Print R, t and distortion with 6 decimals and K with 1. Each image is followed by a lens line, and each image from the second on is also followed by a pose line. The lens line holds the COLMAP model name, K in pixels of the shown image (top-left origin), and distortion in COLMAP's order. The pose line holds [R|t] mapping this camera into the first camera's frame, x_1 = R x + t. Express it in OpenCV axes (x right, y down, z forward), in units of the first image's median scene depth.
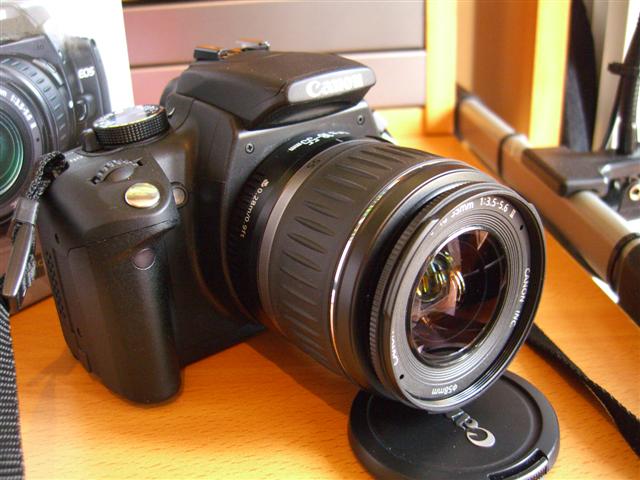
lens RADIAL K [[712.6, 0, 320.0], [0, 712.6, 240.0], [0, 0, 1]] dist [-0.128156, 0.020833]
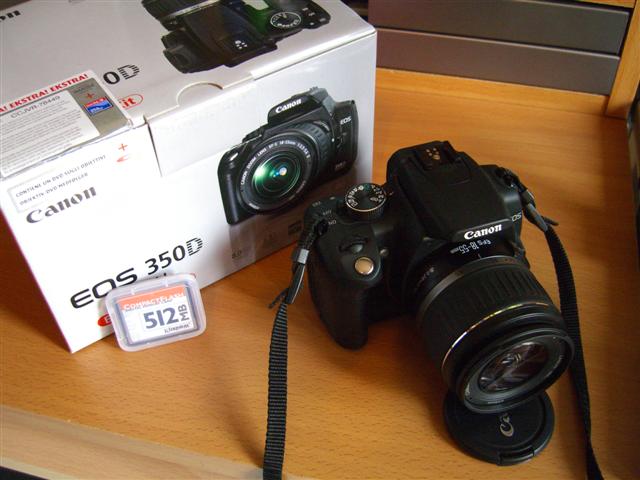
lens RADIAL K [[727.0, 0, 320.0], [0, 727.0, 240.0], [0, 0, 1]] dist [-0.120838, 0.017106]
pose [[0.938335, 0.262121, -0.225435, 0.039786], [-0.149218, 0.895247, 0.419842, -0.701741], [0.311869, -0.360313, 0.879154, -0.532069]]
